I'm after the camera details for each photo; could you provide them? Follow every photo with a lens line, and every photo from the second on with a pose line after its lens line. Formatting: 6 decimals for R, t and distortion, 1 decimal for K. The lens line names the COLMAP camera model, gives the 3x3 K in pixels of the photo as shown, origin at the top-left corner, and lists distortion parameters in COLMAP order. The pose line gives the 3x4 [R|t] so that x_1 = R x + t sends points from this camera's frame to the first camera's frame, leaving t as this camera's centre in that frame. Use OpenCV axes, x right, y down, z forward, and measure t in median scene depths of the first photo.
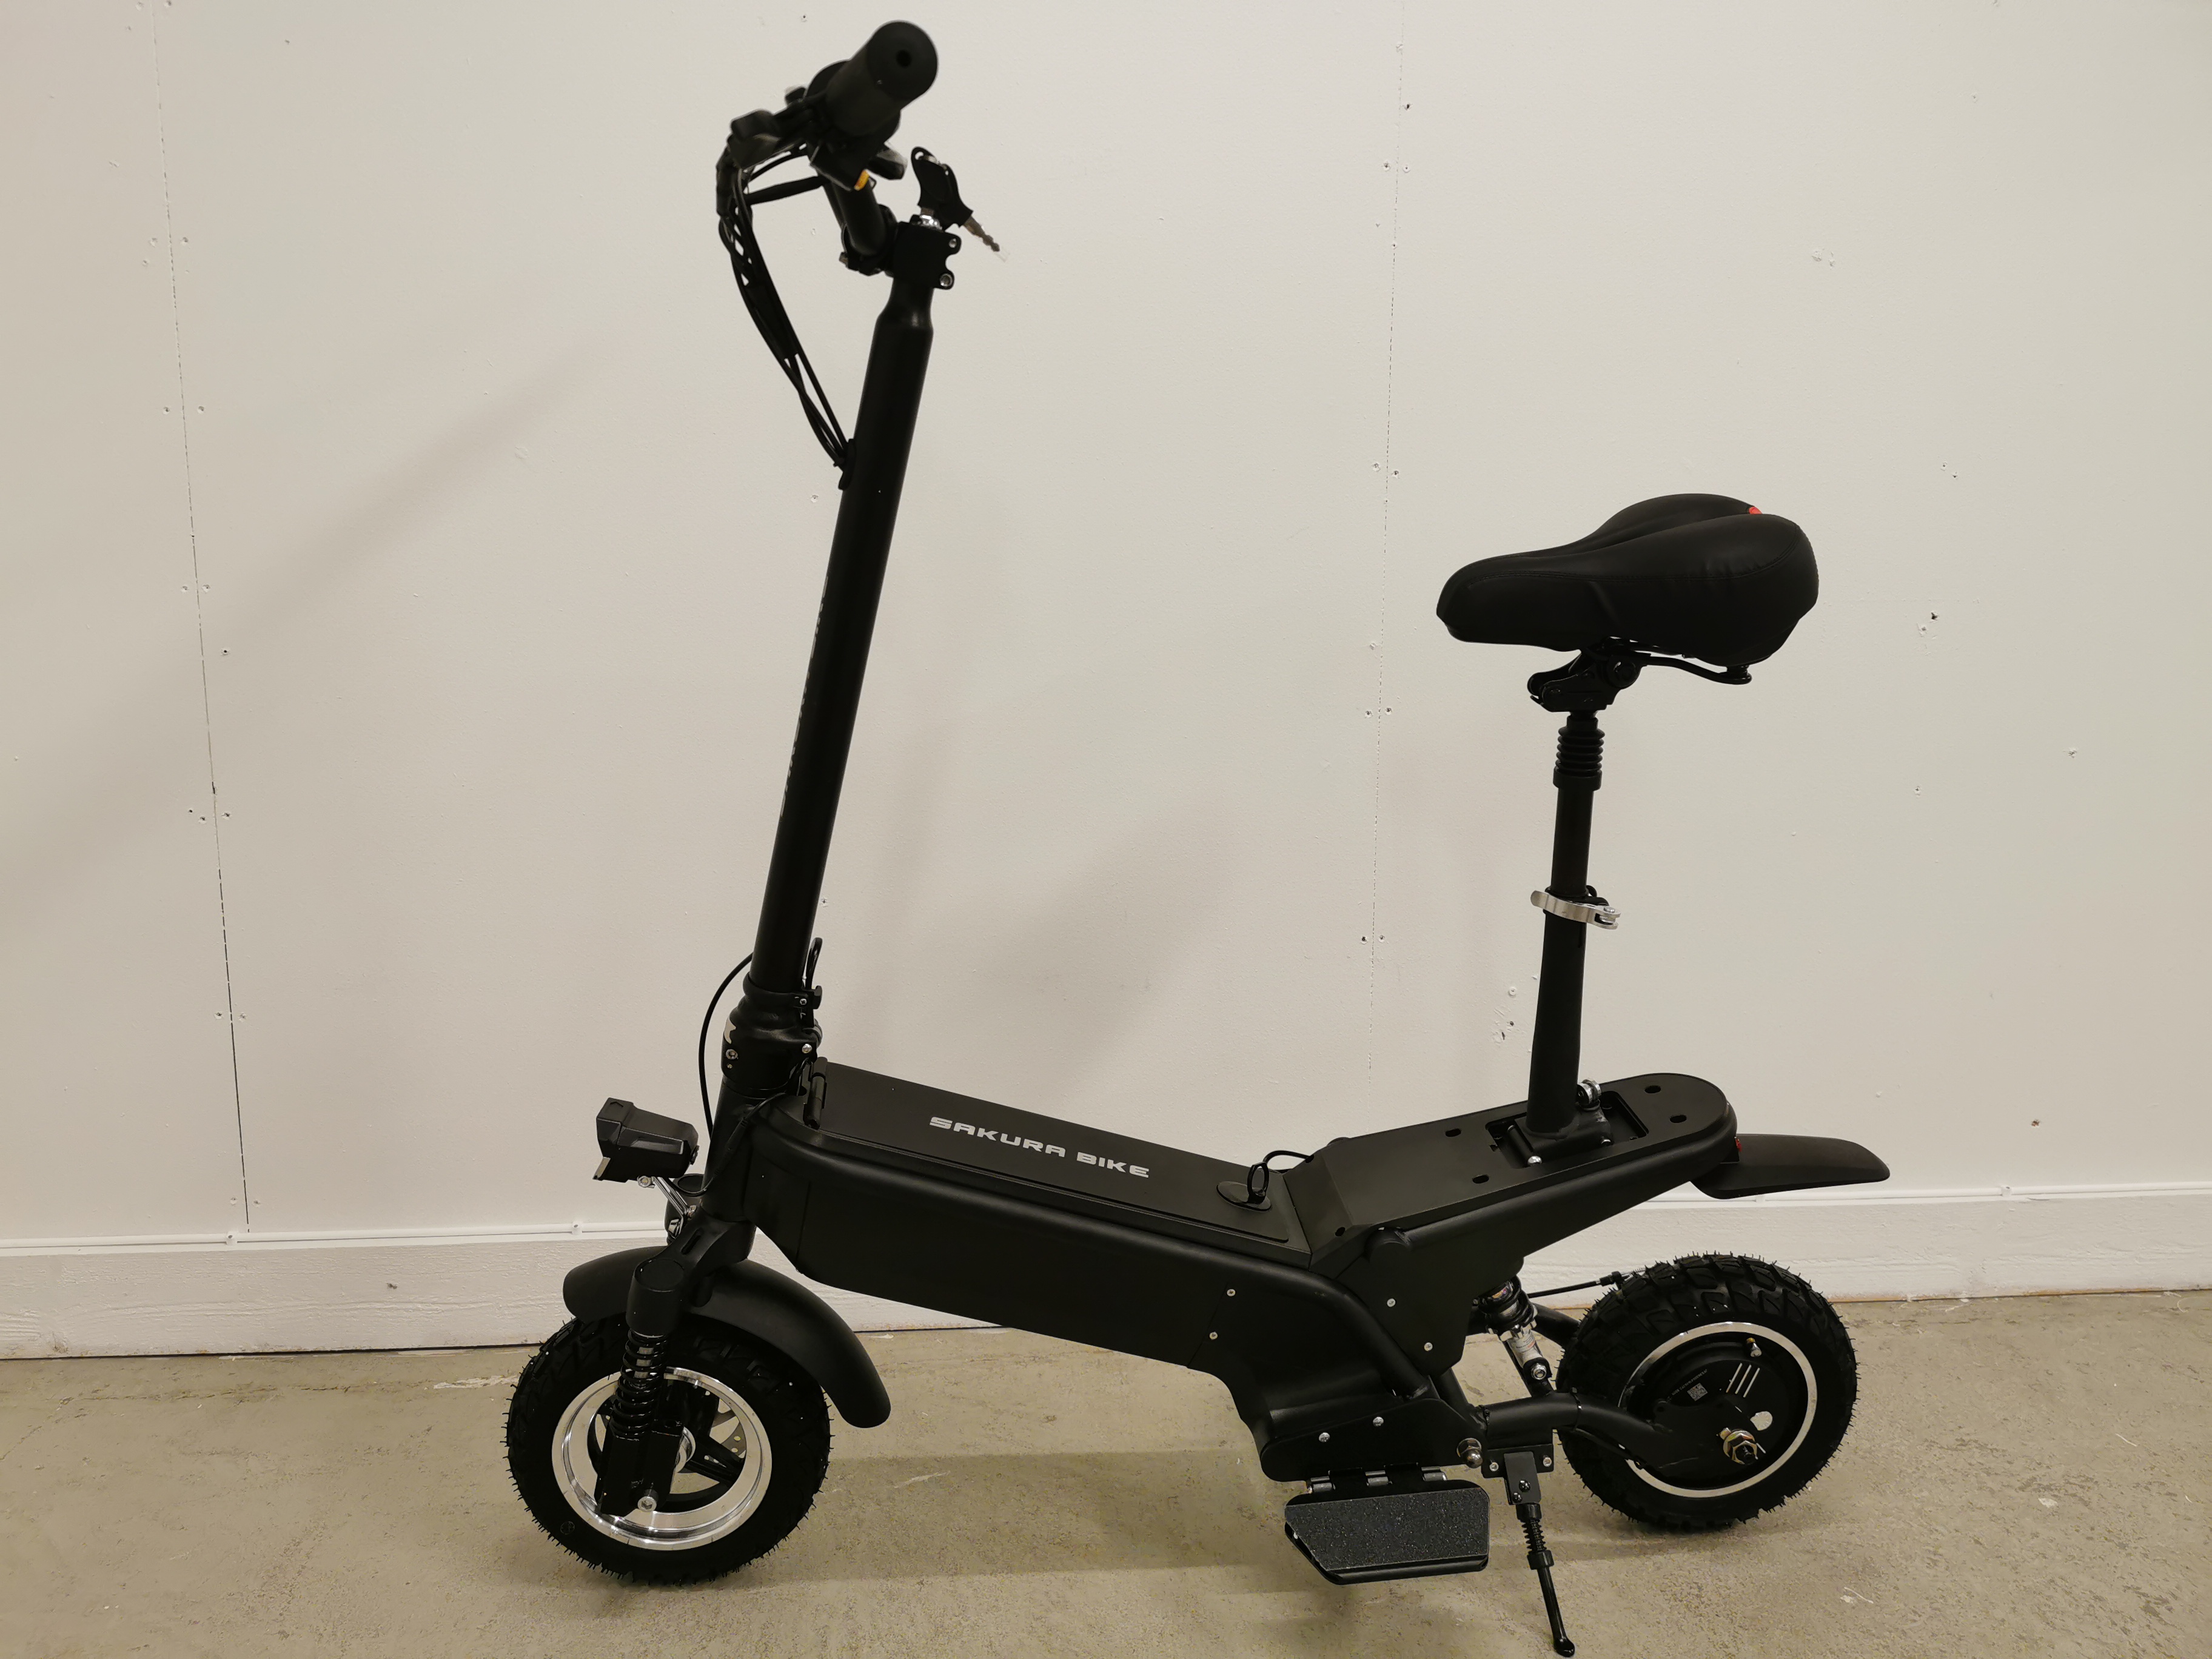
lens RADIAL K [[1690.8, 0, 1099.8], [0, 1690.8, 827.3], [0, 0, 1]] dist [0.027099, -0.047708]
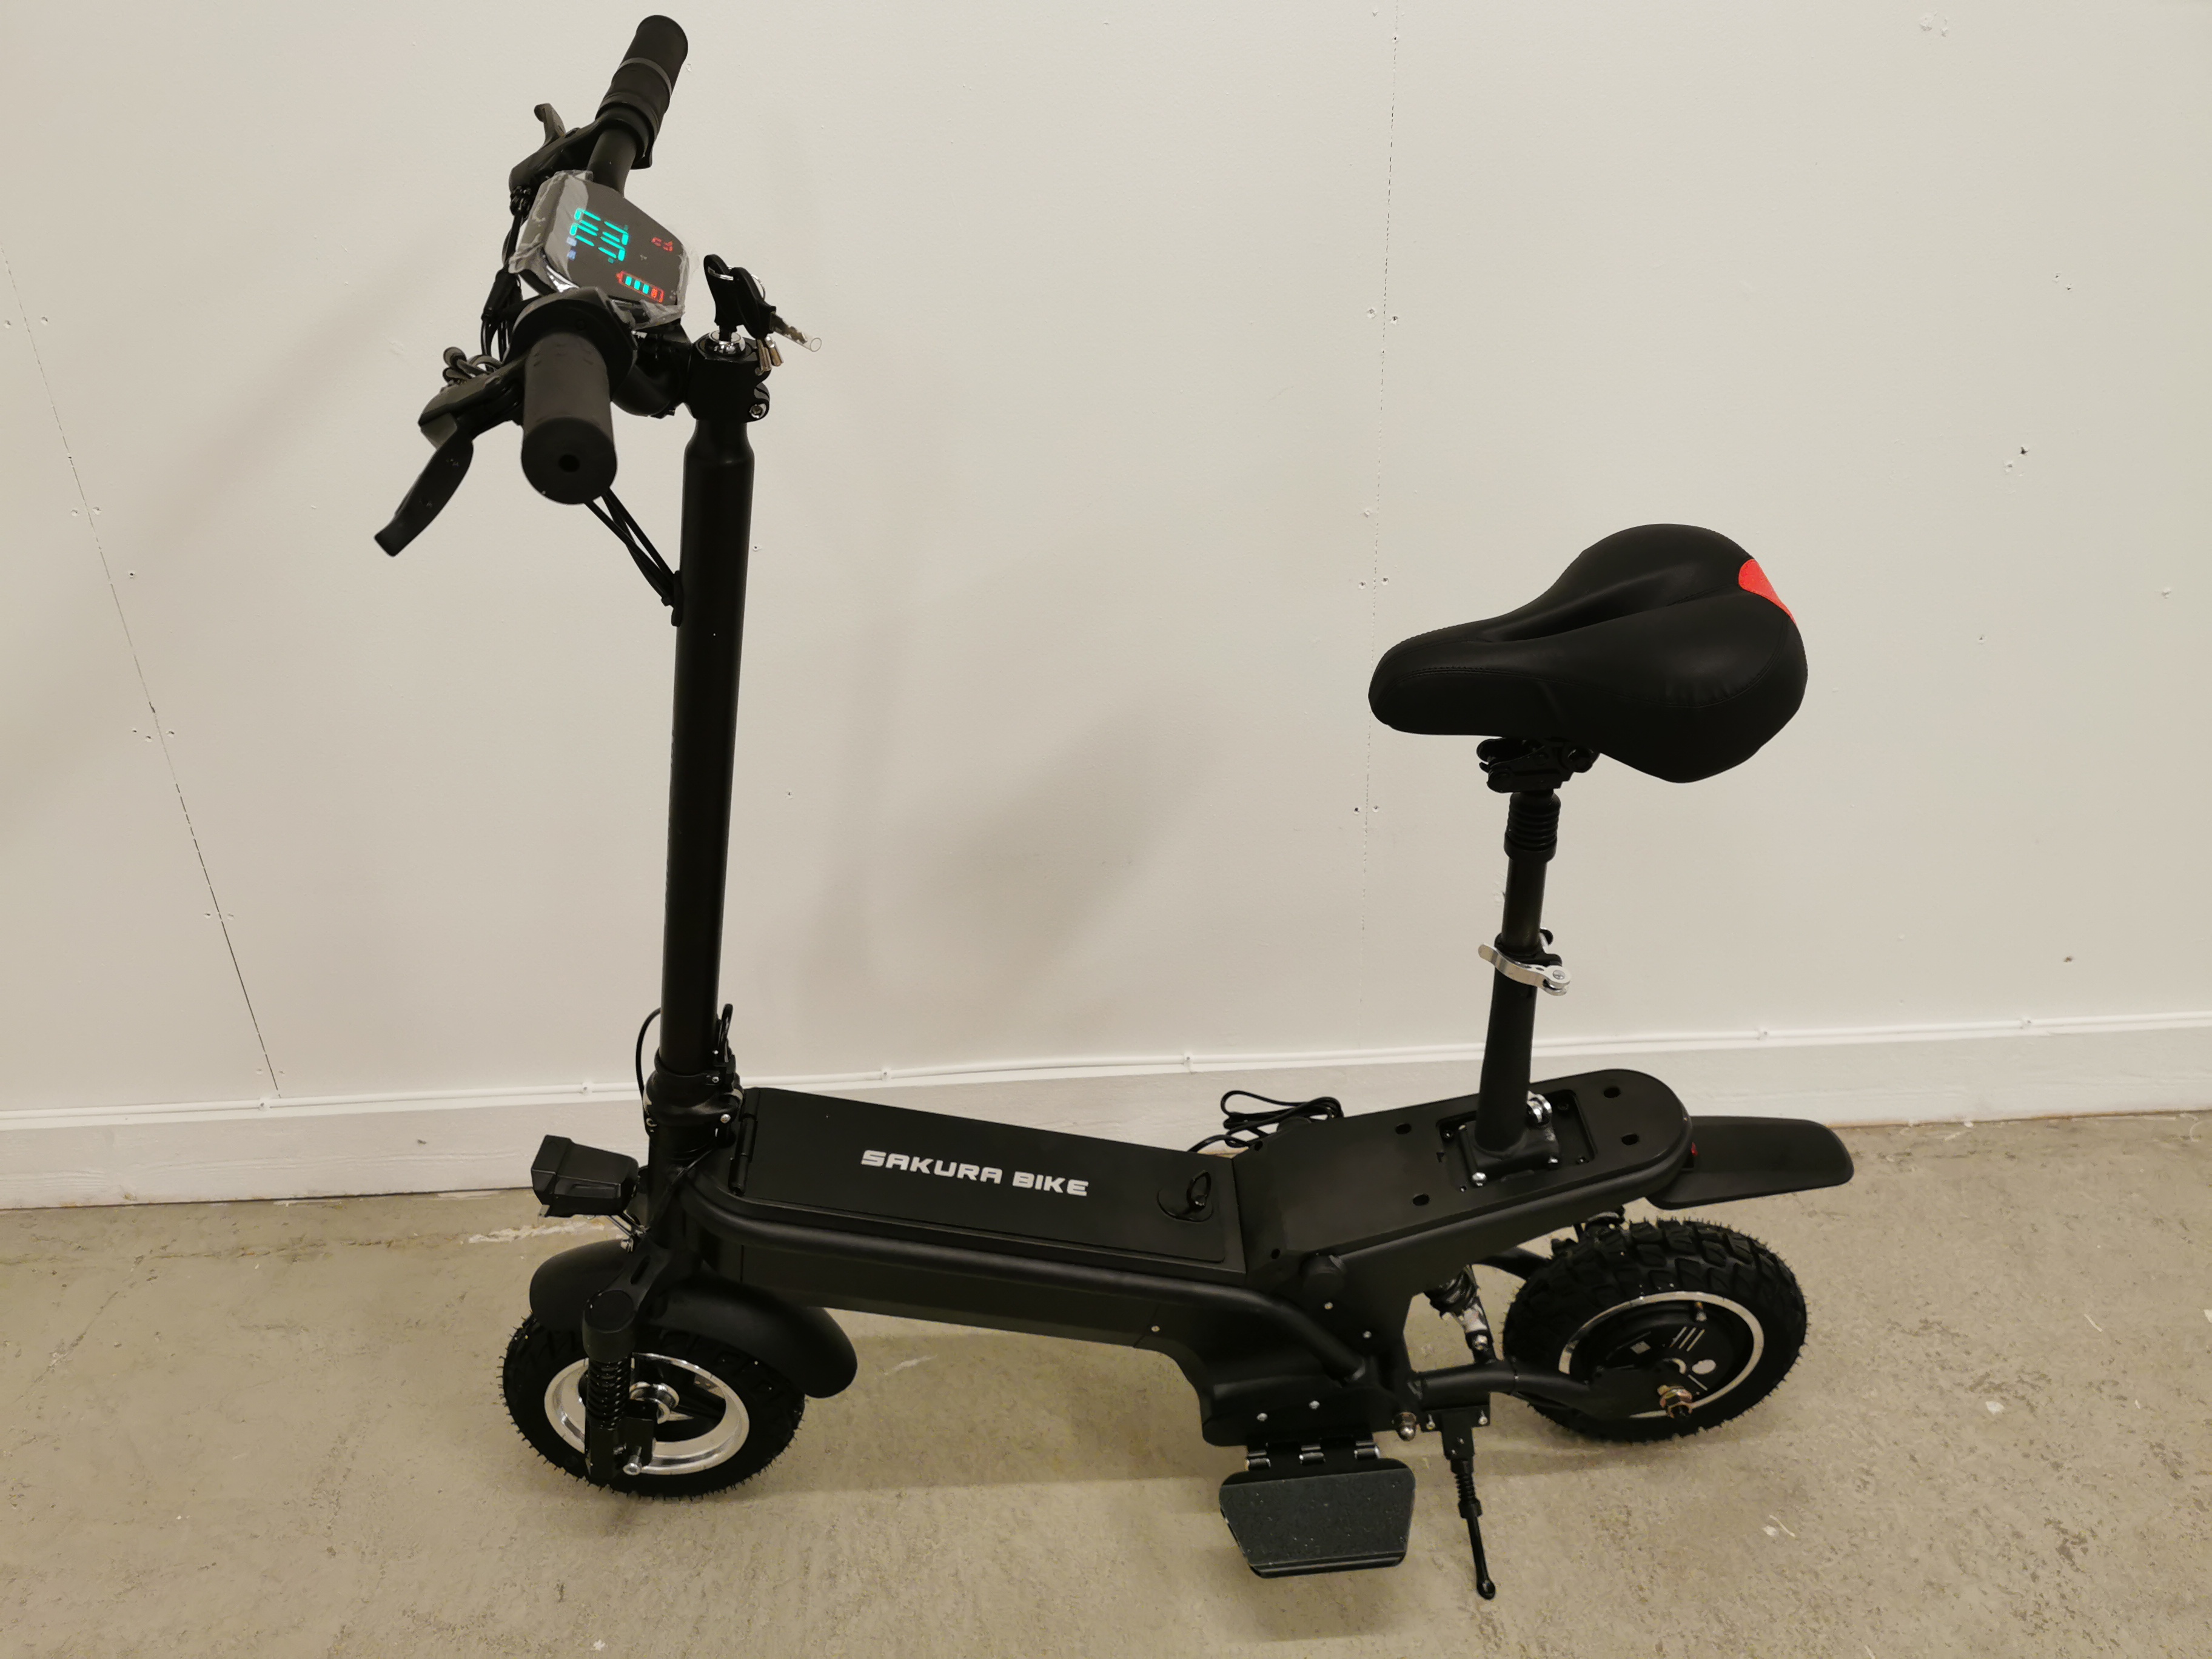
lens RADIAL K [[1690.8, 0, 1110.5], [0, 1690.8, 821.1], [0, 0, 1]] dist [0.027099, -0.047708]
pose [[0.997550, -0.010284, -0.069203, 0.110647], [0.031801, 0.947700, 0.317574, -0.309342], [0.062317, -0.318997, 0.945705, 0.119394]]
